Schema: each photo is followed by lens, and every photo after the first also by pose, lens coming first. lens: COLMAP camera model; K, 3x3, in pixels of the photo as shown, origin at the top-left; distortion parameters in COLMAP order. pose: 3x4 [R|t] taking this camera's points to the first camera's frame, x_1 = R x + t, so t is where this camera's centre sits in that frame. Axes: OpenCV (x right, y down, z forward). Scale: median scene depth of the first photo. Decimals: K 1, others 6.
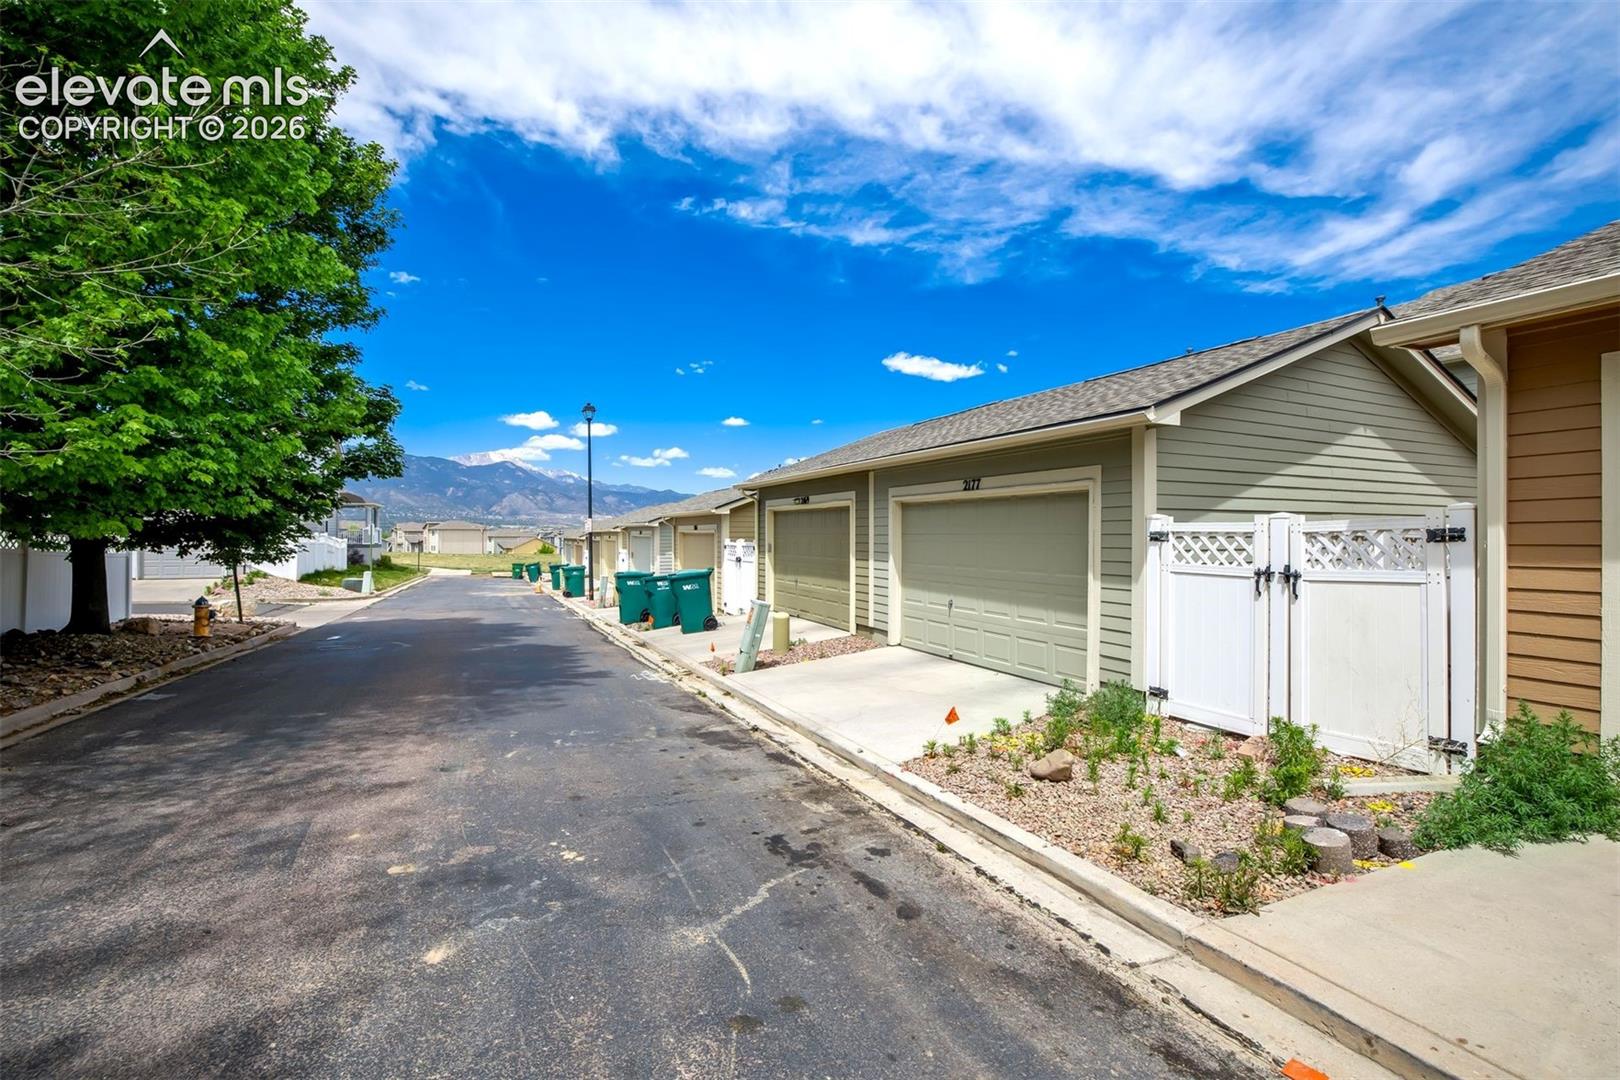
lens RADIAL K [[690.2, 0, 810.0], [0, 690.2, 540.0], [0, 0, 1]] dist [-0.002739, -0.000075]
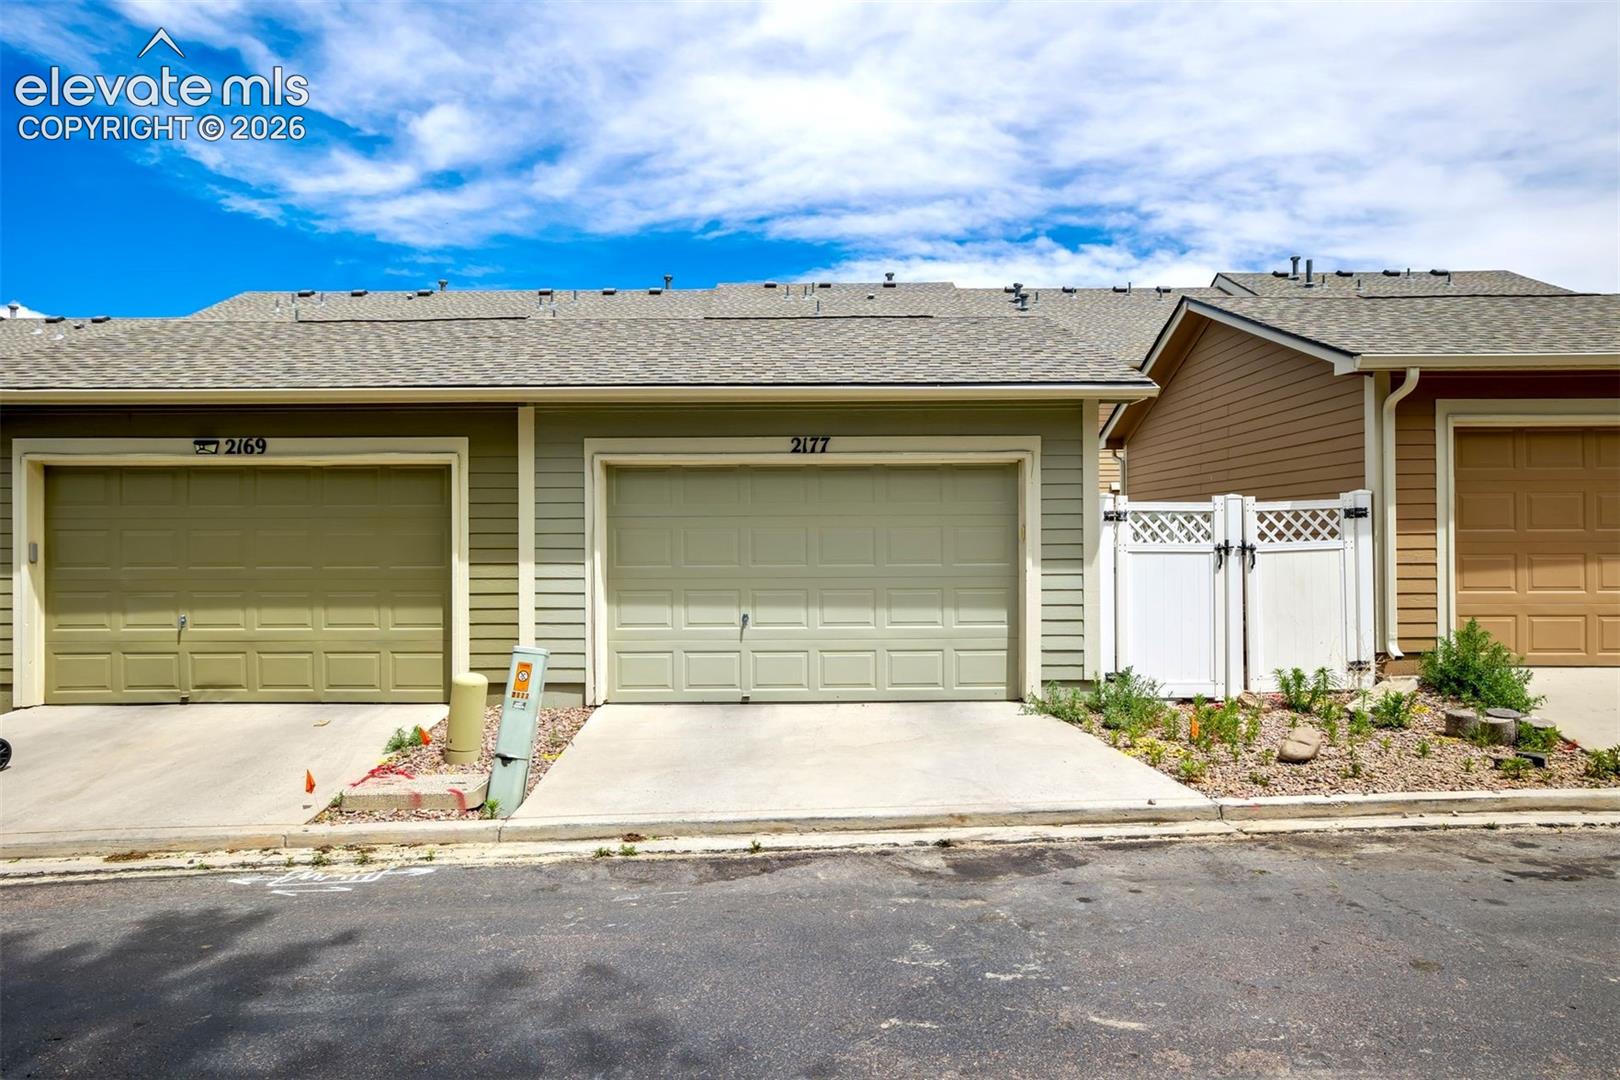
lens RADIAL K [[954.4, 0, 810.0], [0, 954.4, 540.0], [0, 0, 1]] dist [-0.024778, 0.026368]
pose [[0.437831, -0.009499, 0.899007, -0.848530], [0.013234, 0.999904, 0.004120, 0.016618], [-0.898960, 0.010094, 0.437914, 0.758939]]
